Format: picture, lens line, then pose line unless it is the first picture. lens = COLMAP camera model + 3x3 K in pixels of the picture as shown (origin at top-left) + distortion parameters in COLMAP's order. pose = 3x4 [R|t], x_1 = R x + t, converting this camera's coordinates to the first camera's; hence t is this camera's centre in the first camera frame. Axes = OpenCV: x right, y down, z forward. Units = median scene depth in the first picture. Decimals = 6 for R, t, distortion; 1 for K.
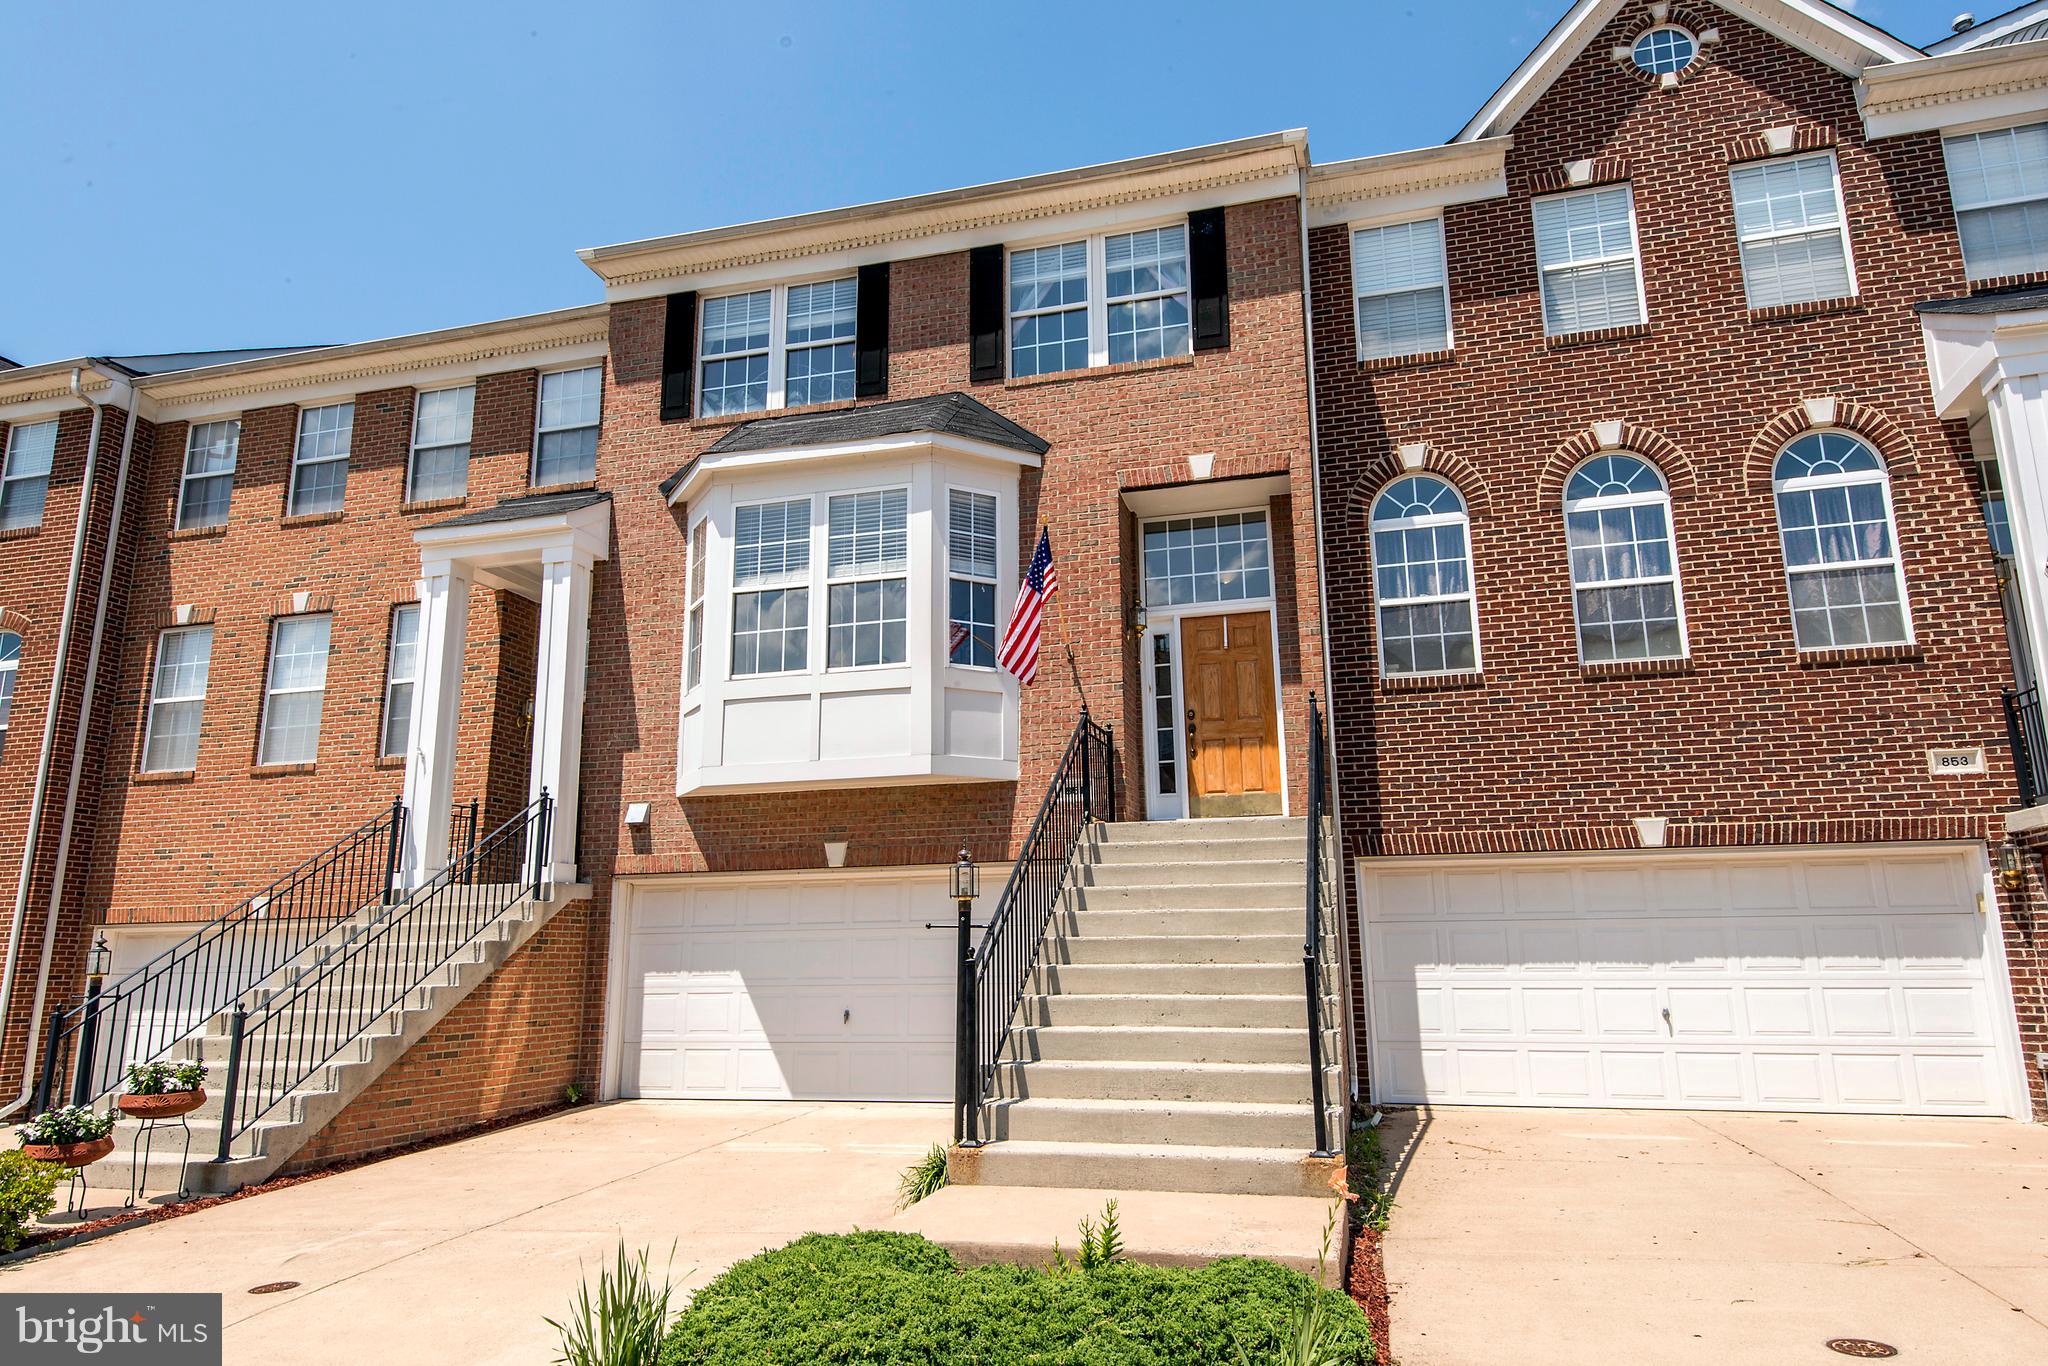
lens RADIAL K [[1336.7, 0, 1024.0], [0, 1336.7, 683.0], [0, 0, 1]] dist [0.038041, -0.027625]
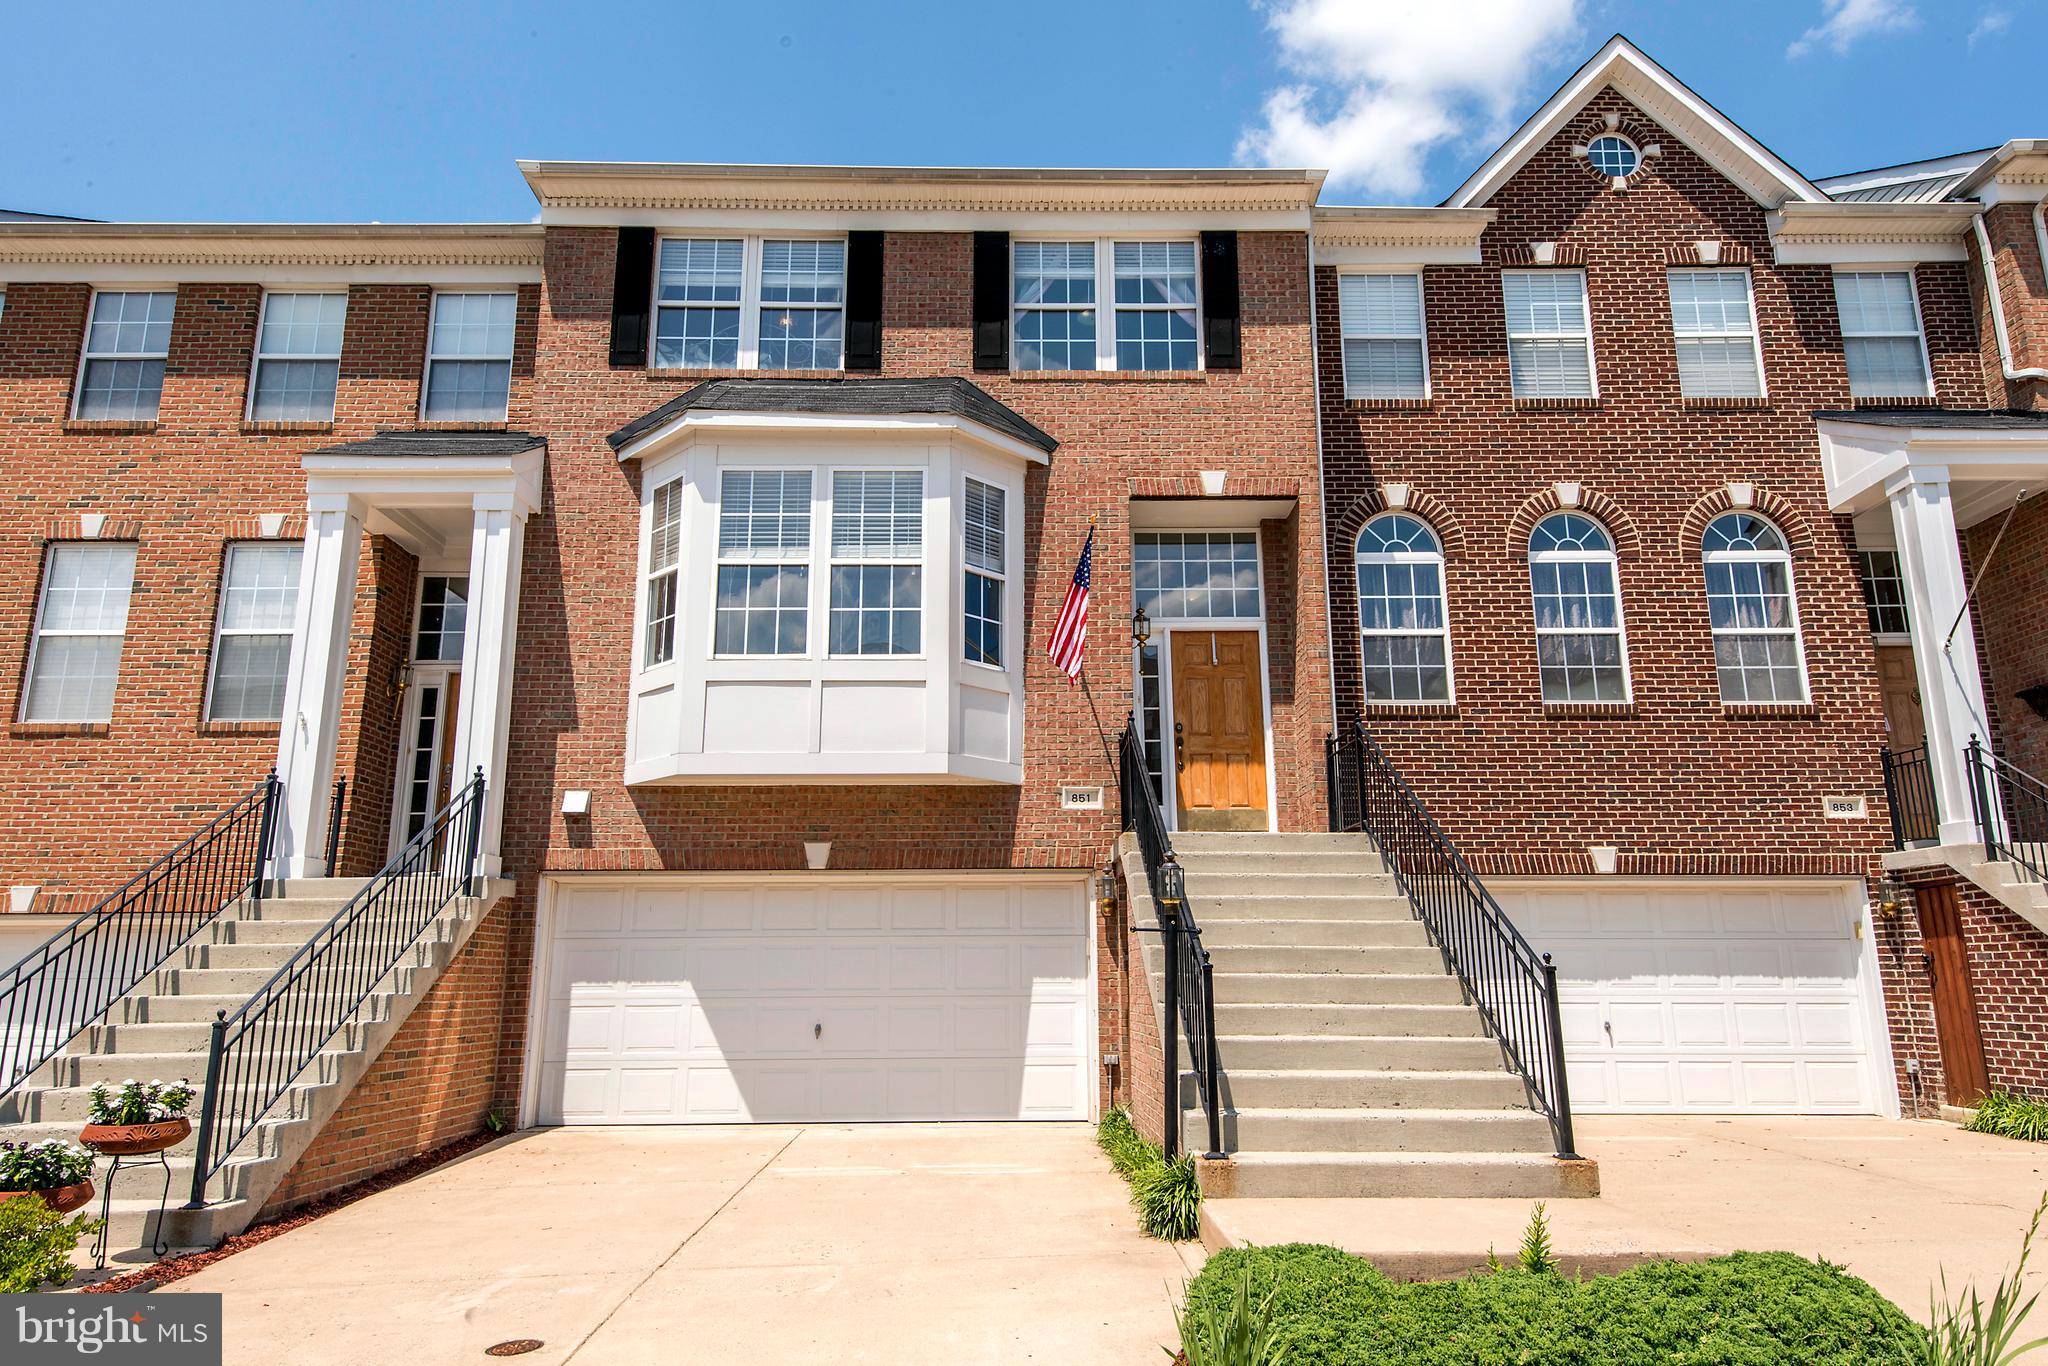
lens RADIAL K [[1354.5, 0, 1024.0], [0, 1354.5, 683.0], [0, 0, 1]] dist [0.041008, -0.029506]
pose [[0.958477, 0.069570, 0.276553, -0.275237], [-0.065653, 0.997568, -0.023408, 0.021898], [-0.277509, 0.004279, 0.960714, 0.058456]]
